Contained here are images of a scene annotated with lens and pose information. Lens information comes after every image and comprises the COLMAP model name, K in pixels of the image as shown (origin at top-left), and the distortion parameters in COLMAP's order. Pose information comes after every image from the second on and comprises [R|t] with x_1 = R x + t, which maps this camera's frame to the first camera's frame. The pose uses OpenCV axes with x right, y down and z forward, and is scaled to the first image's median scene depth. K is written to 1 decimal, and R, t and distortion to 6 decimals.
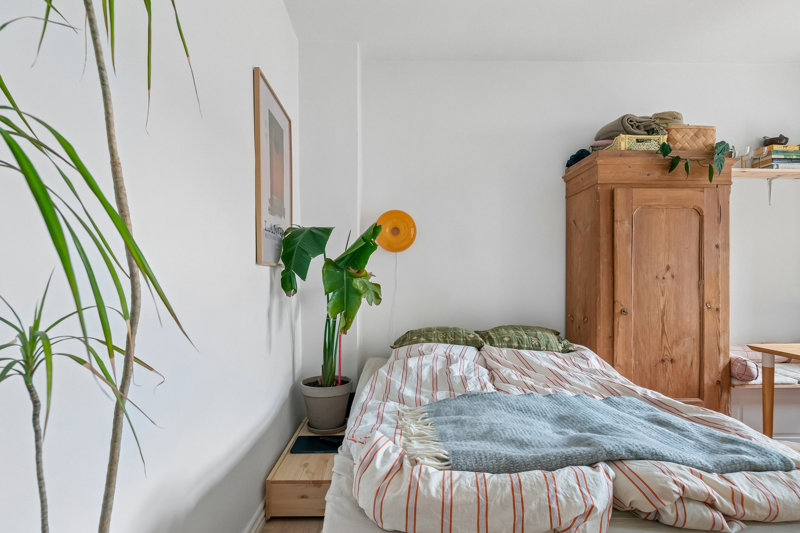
lens RADIAL K [[416.3, 0, 398.5], [0, 416.3, 280.3], [0, 0, 1]] dist [0.001265, -0.008343]
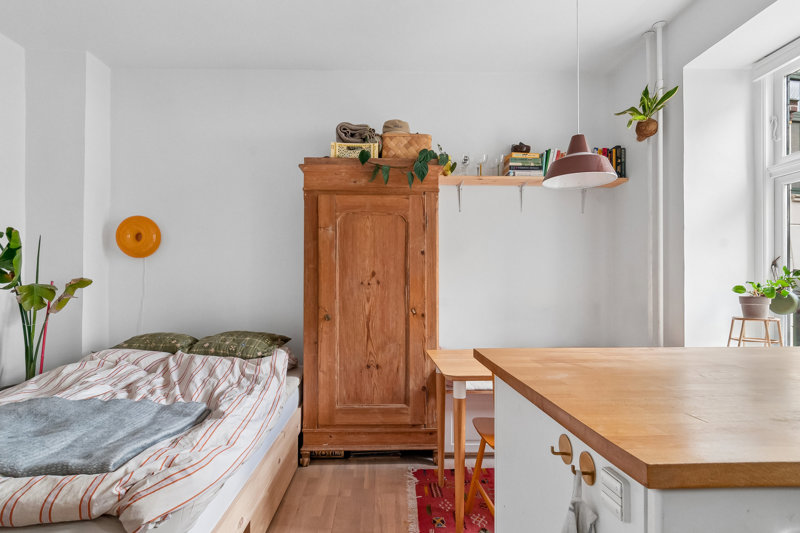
lens RADIAL K [[414.0, 0, 400.9], [0, 414.0, 276.6], [0, 0, 1]] dist [0.000093, -0.002119]
pose [[0.999885, 0.001911, 0.015051, 0.699576], [-0.001564, 0.999733, -0.023042, -0.000206], [-0.015091, 0.023016, 0.999621, -0.002961]]
